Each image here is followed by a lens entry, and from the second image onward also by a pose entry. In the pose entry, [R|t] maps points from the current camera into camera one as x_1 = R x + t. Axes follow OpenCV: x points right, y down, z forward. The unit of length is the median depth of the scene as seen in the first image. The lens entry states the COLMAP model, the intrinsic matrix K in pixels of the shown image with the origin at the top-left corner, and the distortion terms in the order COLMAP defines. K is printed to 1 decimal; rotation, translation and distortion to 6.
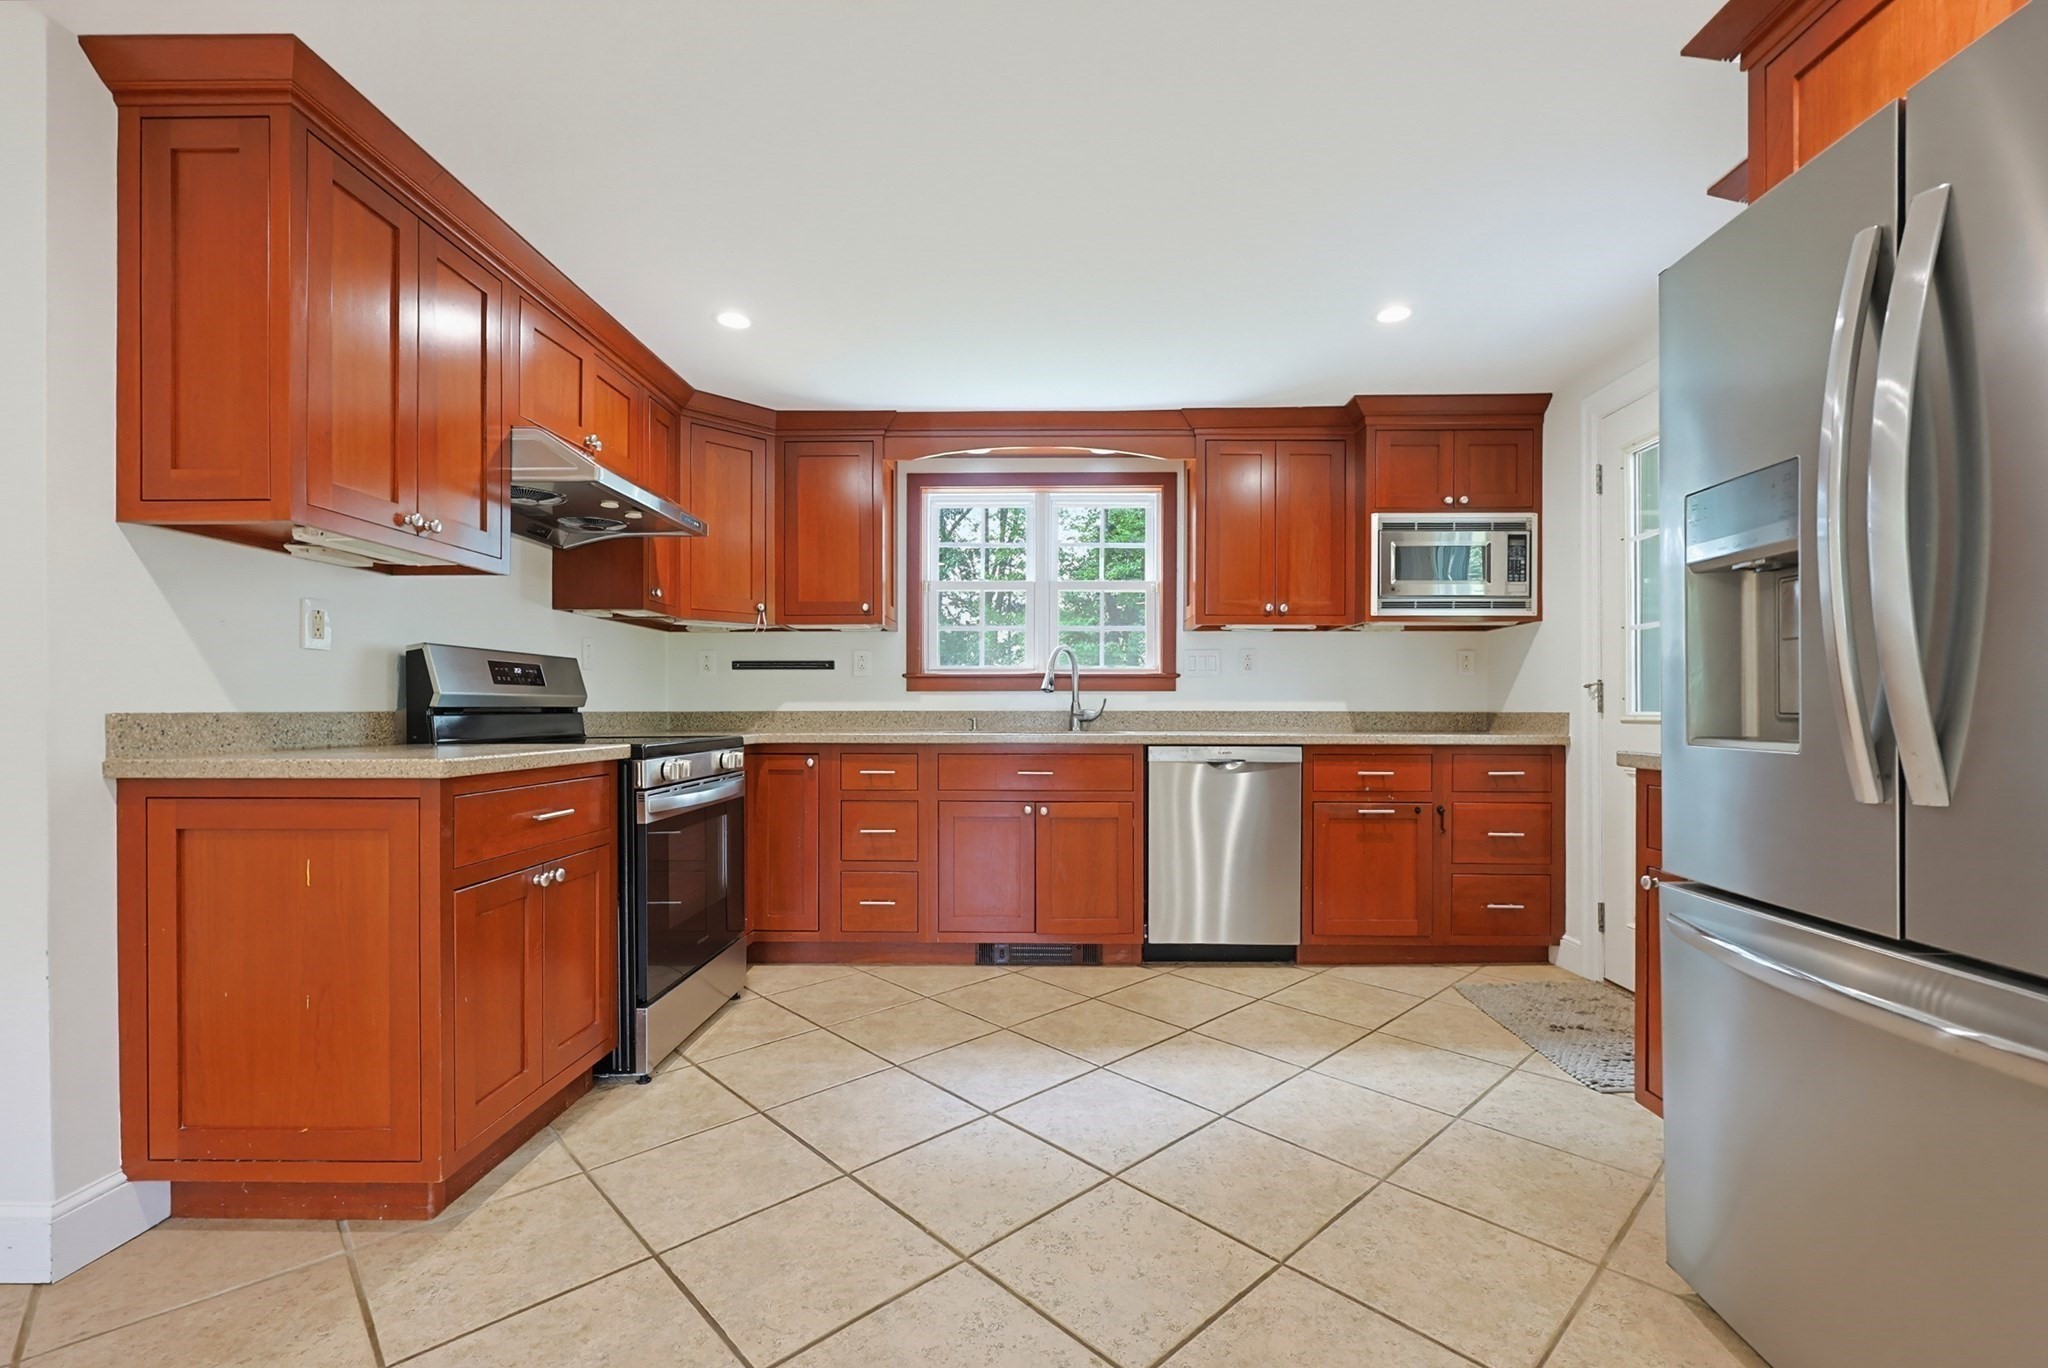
lens RADIAL K [[875.3, 0, 1038.5], [0, 875.3, 710.7], [0, 0, 1]] dist [-0.001359, -0.000185]
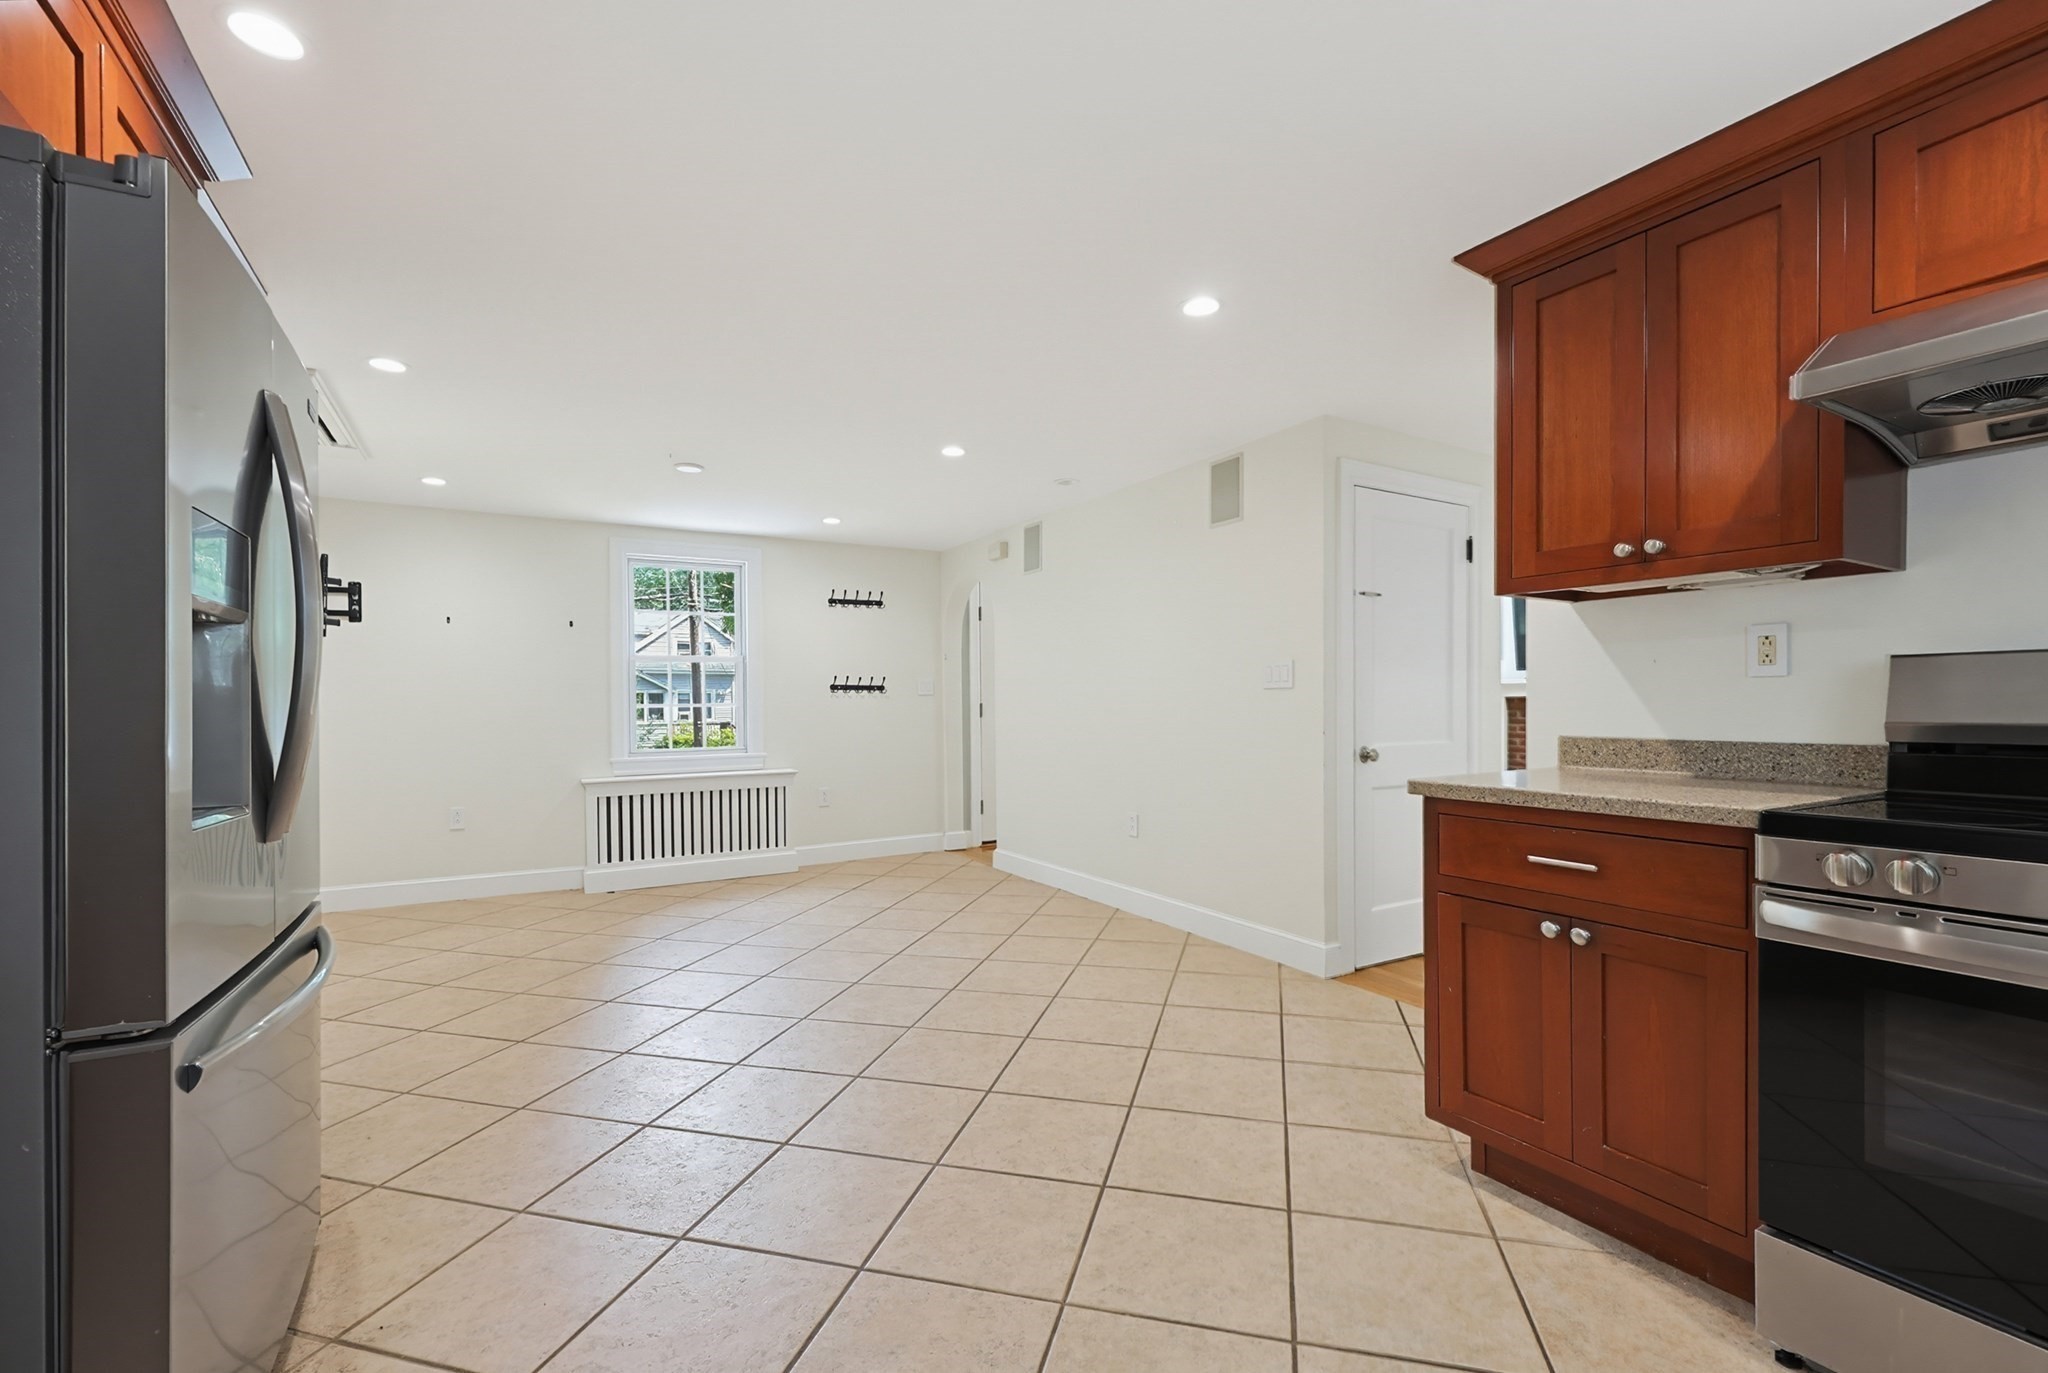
lens RADIAL K [[892.7, 0, 1047.7], [0, 892.7, 713.2], [0, 0, 1]] dist [-0.002185, -0.000182]
pose [[-0.849831, 0.010782, -0.526944, 0.217478], [0.006369, 0.999928, 0.010188, -0.027742], [0.527016, 0.005302, -0.849839, 0.869519]]
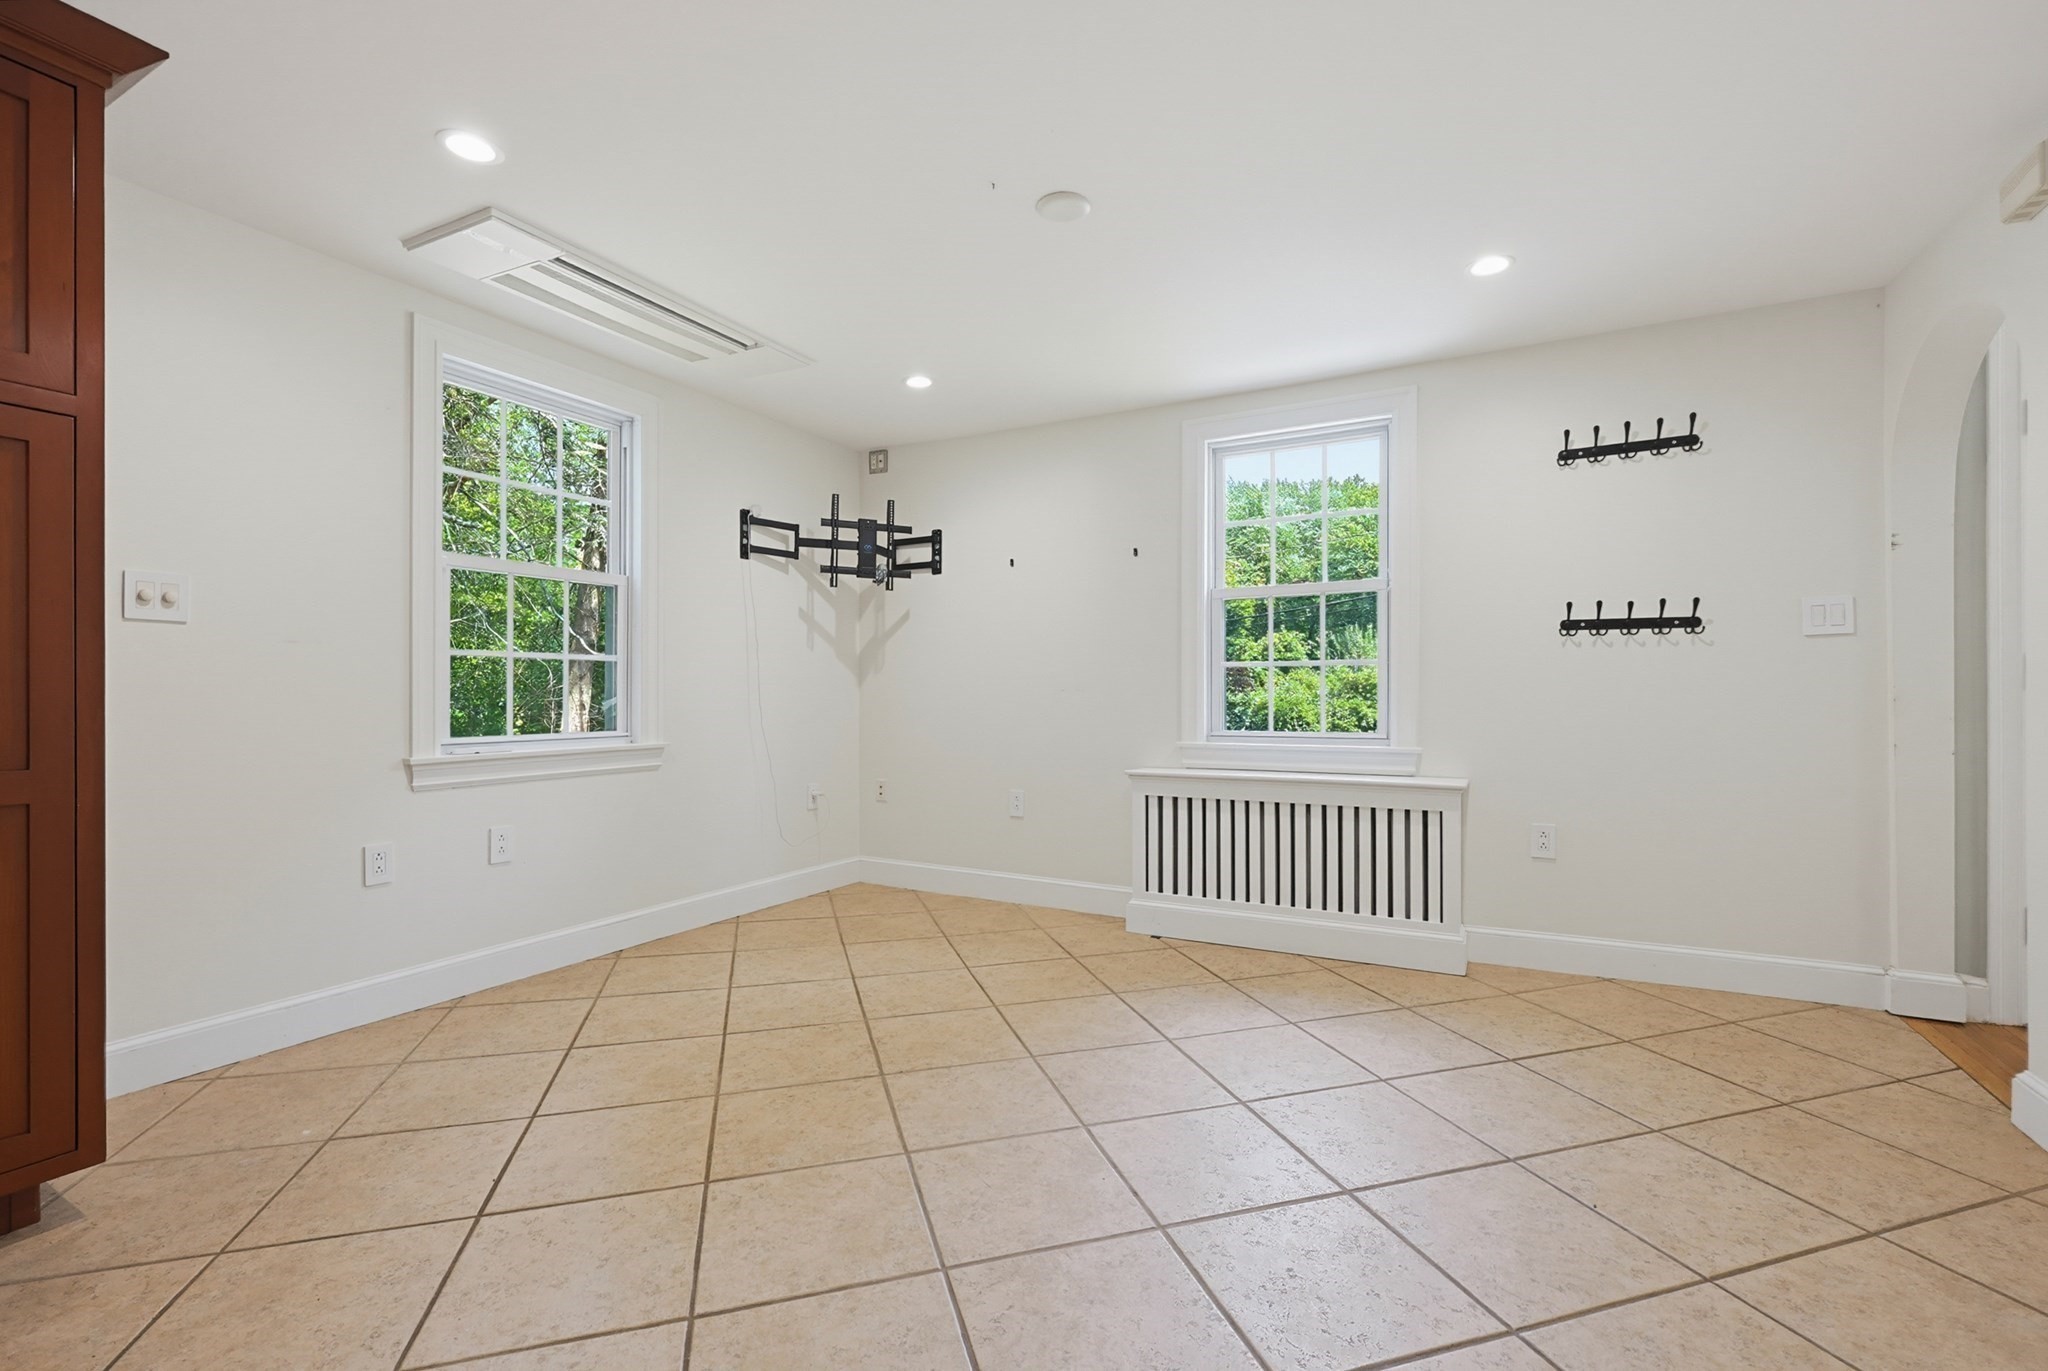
lens RADIAL K [[891.5, 0, 1031.8], [0, 891.5, 697.4], [0, 0, 1]] dist [0.002530, 0.000123]
pose [[-0.888139, -0.002487, 0.459568, -0.294195], [-0.000509, 0.999990, 0.004429, 0.005114], [-0.459574, 0.003699, -0.888132, 0.173492]]
